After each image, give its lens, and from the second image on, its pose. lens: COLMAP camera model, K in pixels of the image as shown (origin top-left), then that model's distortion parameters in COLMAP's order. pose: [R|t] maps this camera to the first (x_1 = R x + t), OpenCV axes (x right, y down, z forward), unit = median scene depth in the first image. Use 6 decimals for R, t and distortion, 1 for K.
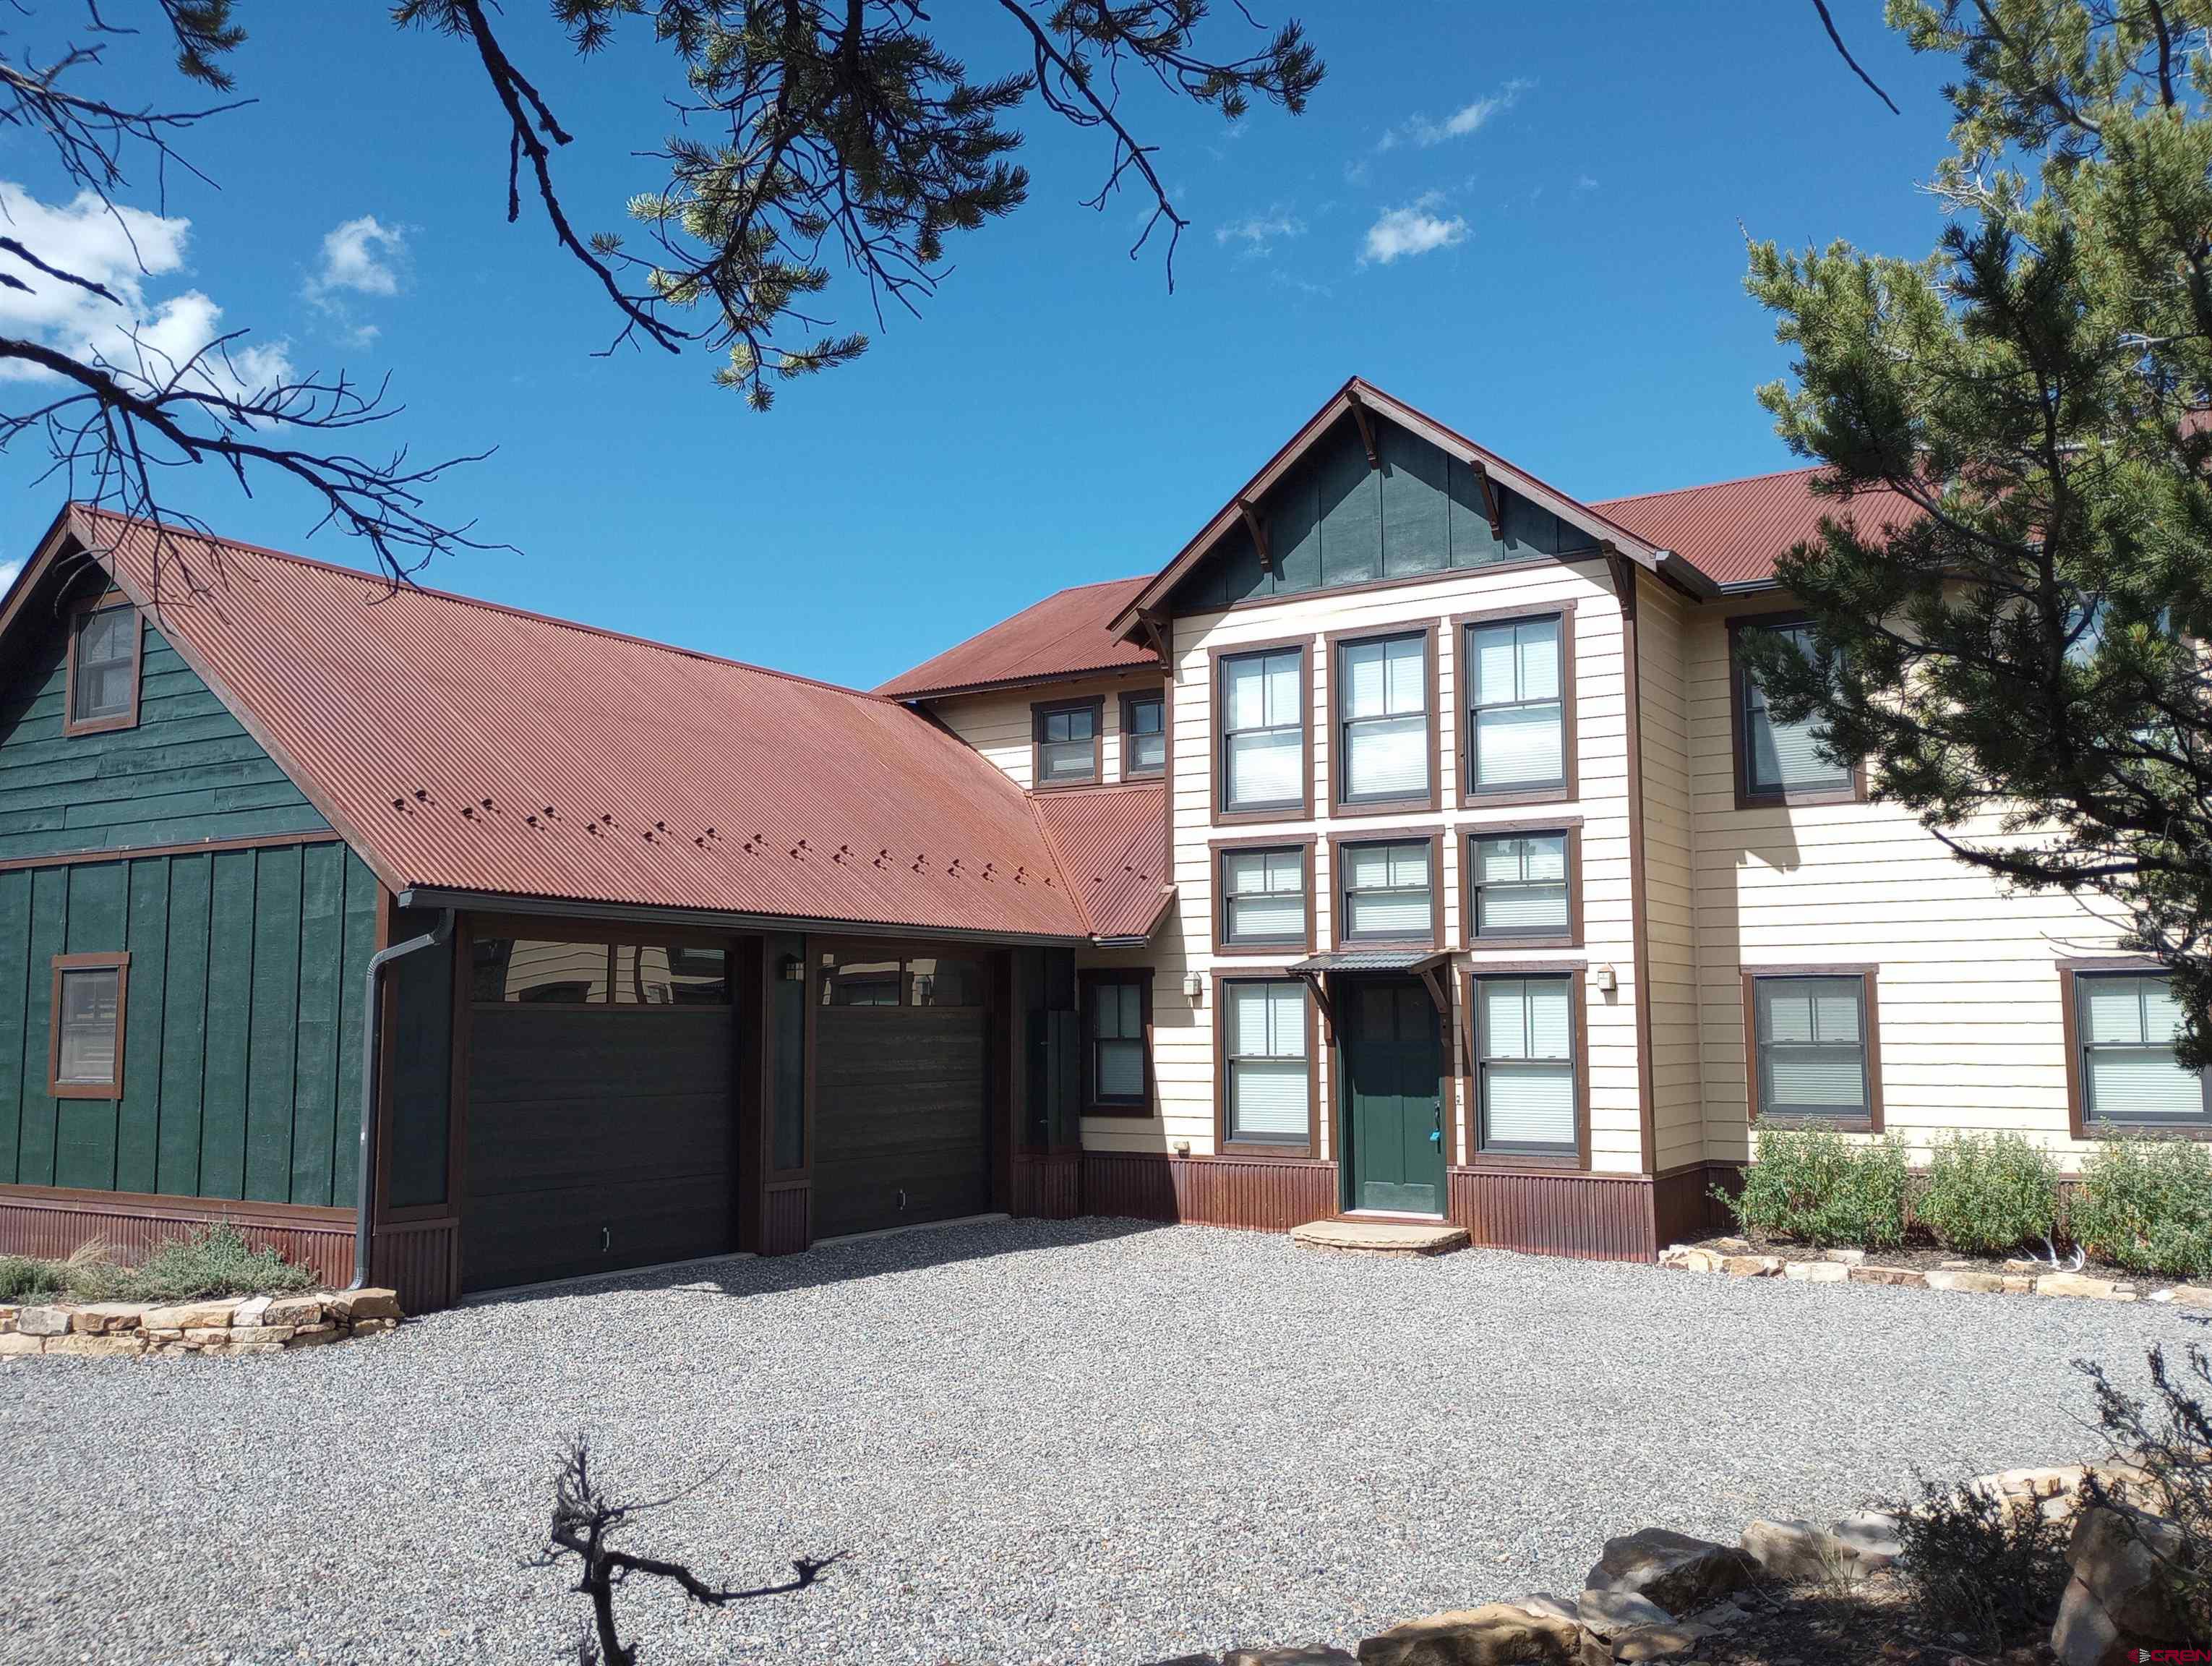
lens RADIAL K [[1856.6, 0, 1103.0], [0, 1856.6, 842.2], [0, 0, 1]] dist [0.092151, -0.104411]
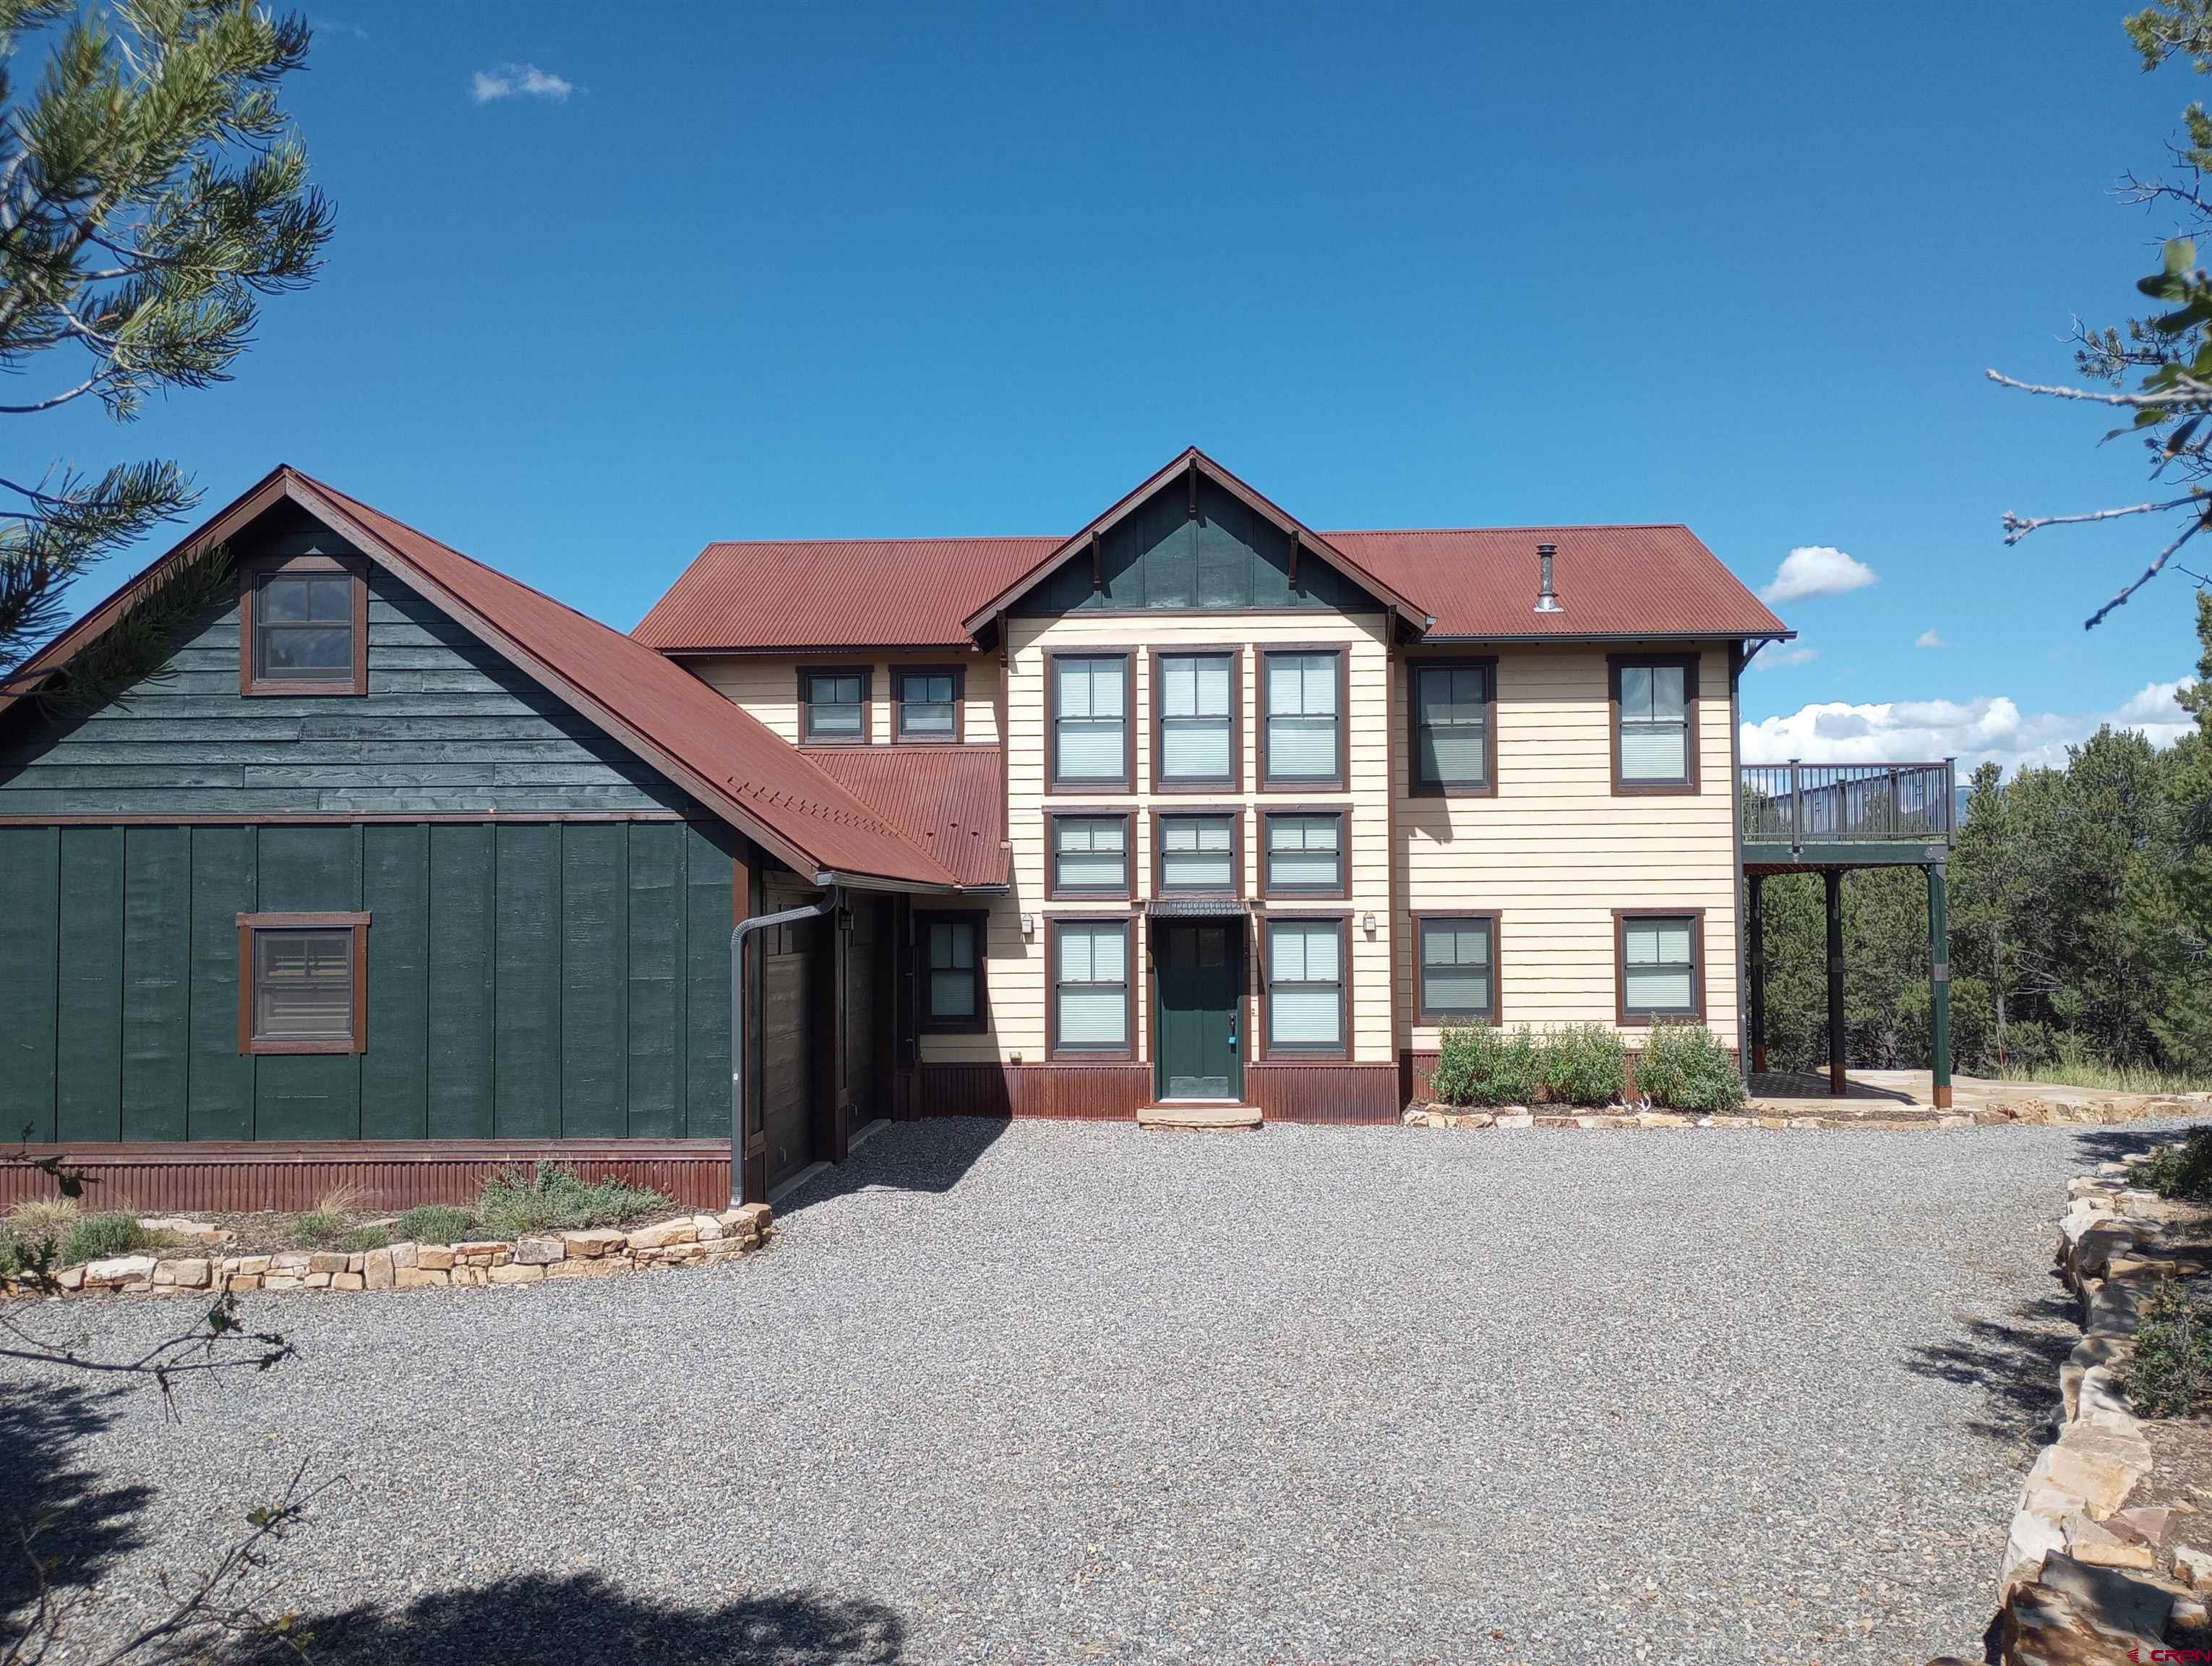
lens RADIAL K [[1856.6, 0, 1103.0], [0, 1856.6, 842.2], [0, 0, 1]] dist [0.092151, -0.104411]
pose [[0.865388, 0.016533, 0.500830, -0.551798], [-0.046721, 0.997764, 0.047791, -0.039891], [-0.498920, -0.064757, 0.864225, -0.079897]]
